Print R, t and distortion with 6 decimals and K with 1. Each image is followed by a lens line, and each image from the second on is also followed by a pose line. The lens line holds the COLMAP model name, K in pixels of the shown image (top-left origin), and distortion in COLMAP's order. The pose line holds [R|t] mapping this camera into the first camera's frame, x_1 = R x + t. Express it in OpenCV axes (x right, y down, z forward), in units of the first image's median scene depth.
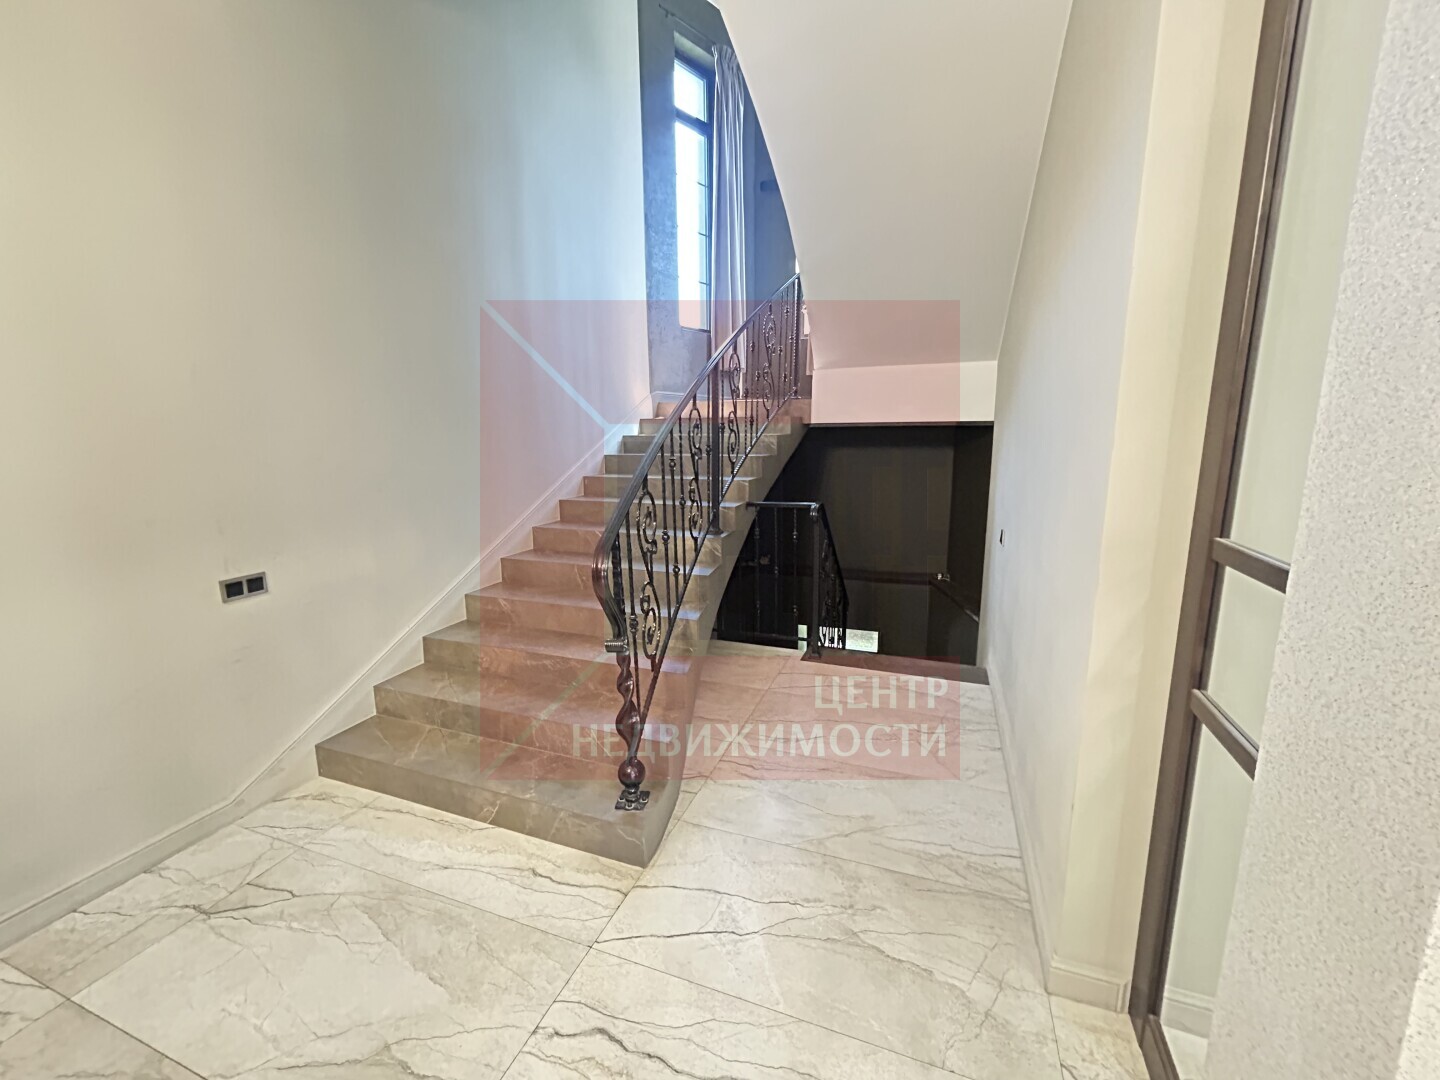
lens RADIAL K [[584.8, 0, 728.5], [0, 584.8, 541.1], [0, 0, 1]] dist [0.000403, 0.001205]
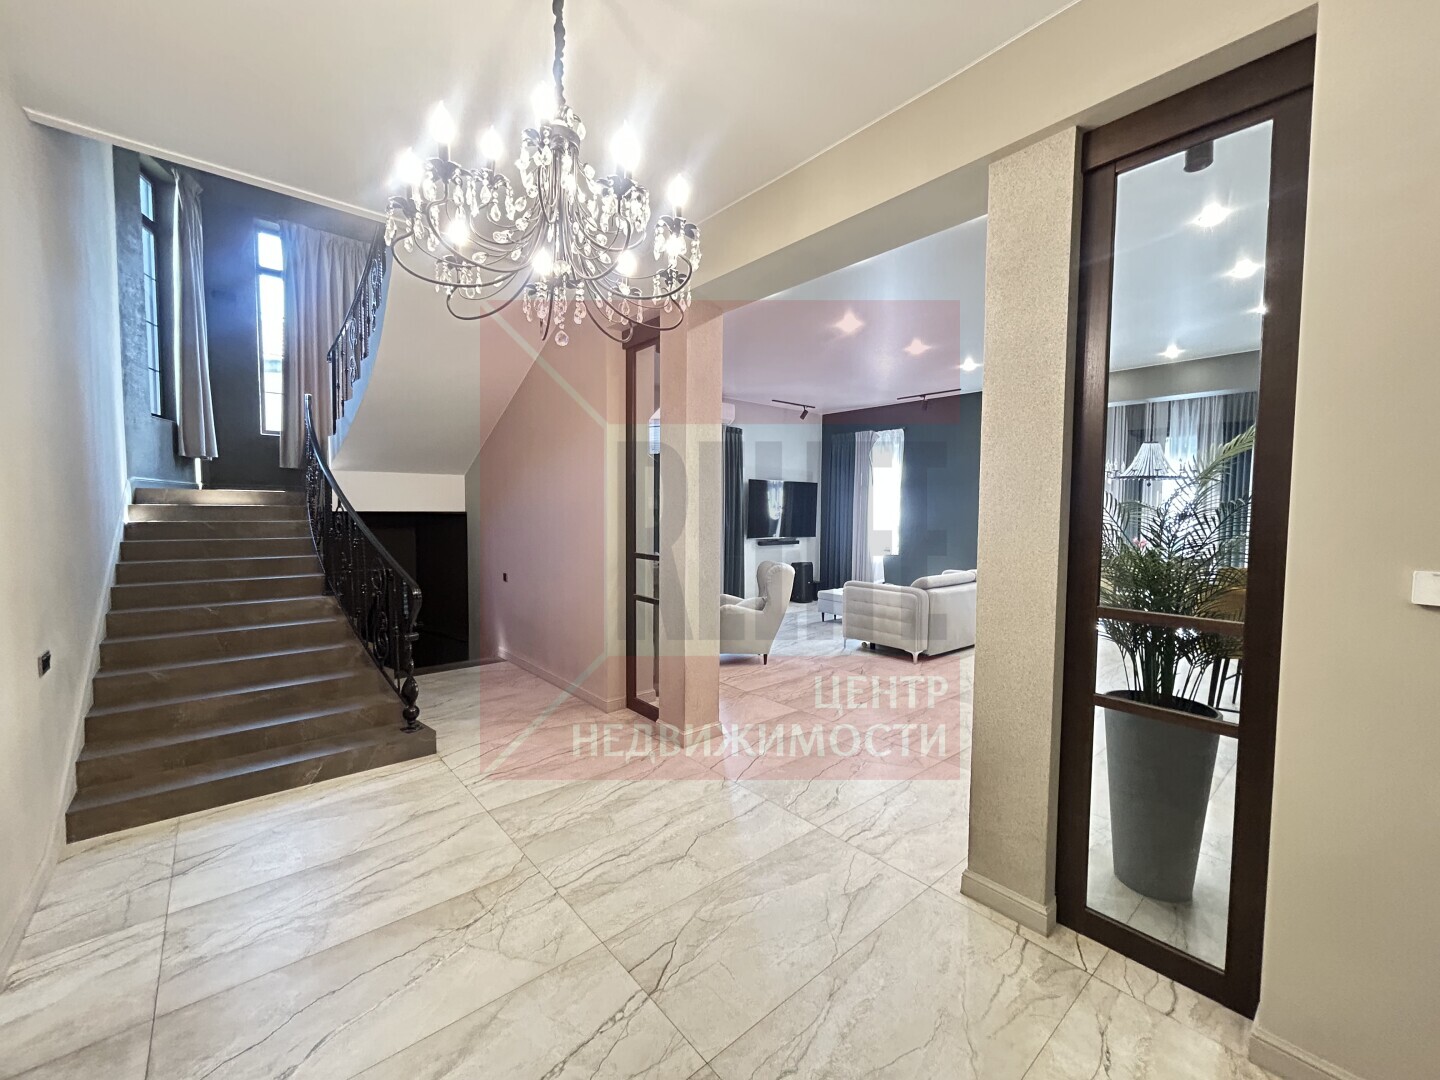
lens RADIAL K [[584.8, 0, 722.3], [0, 584.8, 537.6], [0, 0, 1]] dist [0.000403, 0.001205]
pose [[0.487710, -0.029546, 0.872506, -0.913986], [0.143497, 0.988547, -0.046735, 0.059873], [-0.861132, 0.147995, 0.486364, -0.569903]]
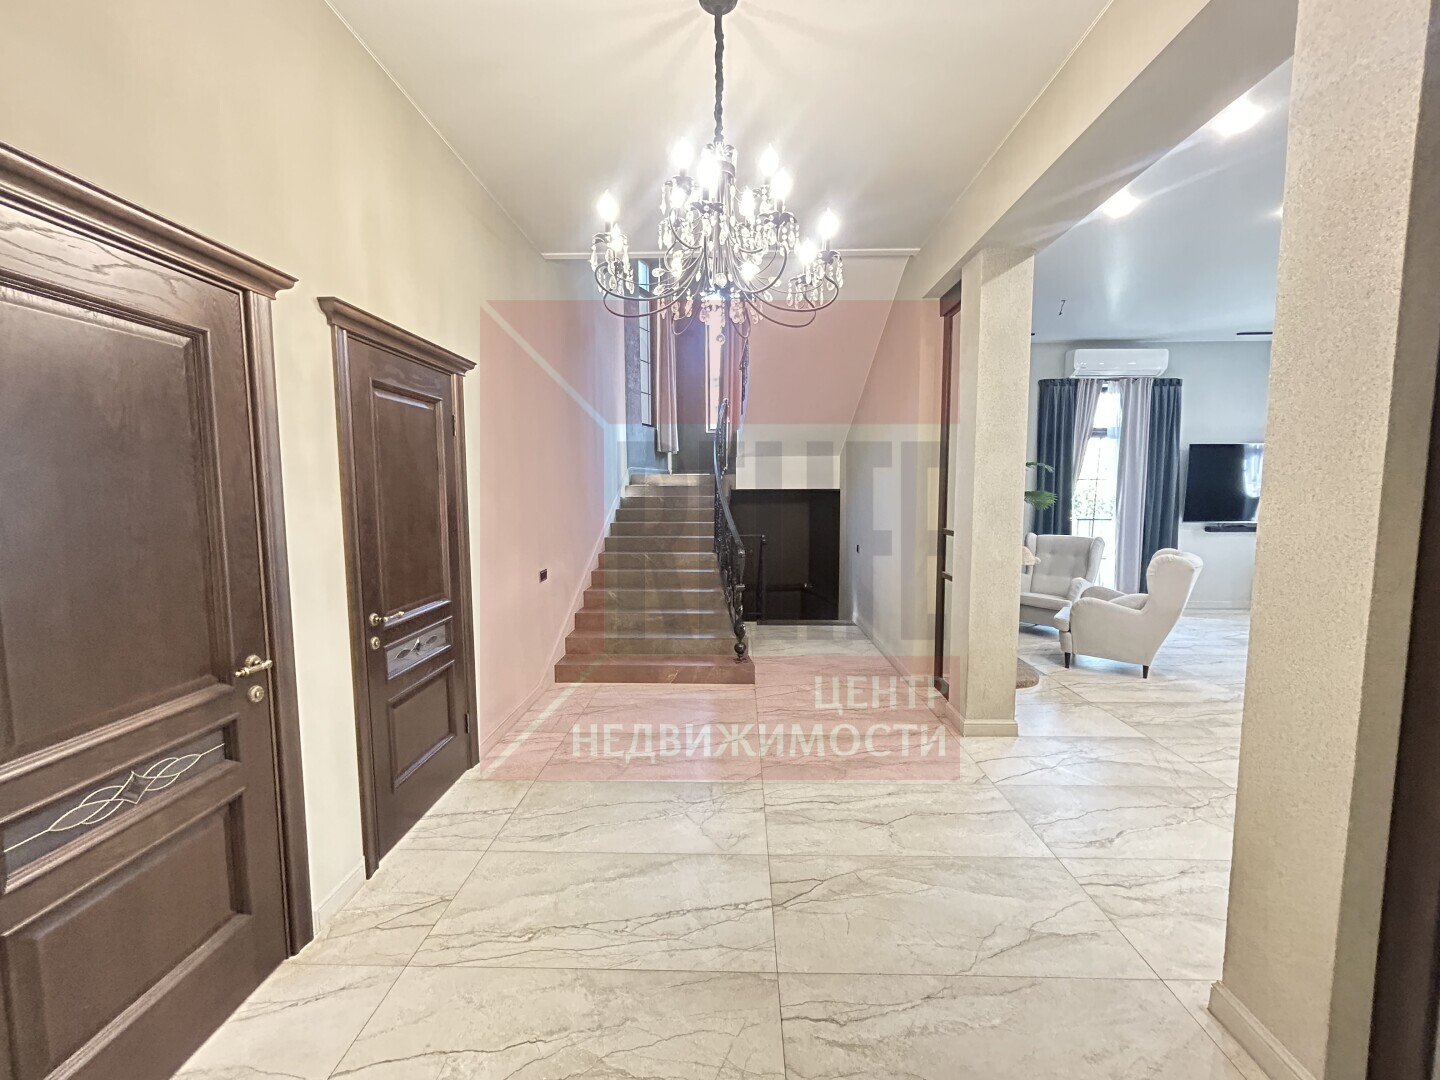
lens RADIAL K [[584.8, 0, 724.6], [0, 584.8, 536.3], [0, 0, 1]] dist [0.000403, 0.001205]
pose [[0.947106, -0.020158, 0.320288, -0.683324], [0.051241, 0.994720, -0.088918, 0.118214], [-0.316805, 0.100627, 0.943138, -0.841617]]
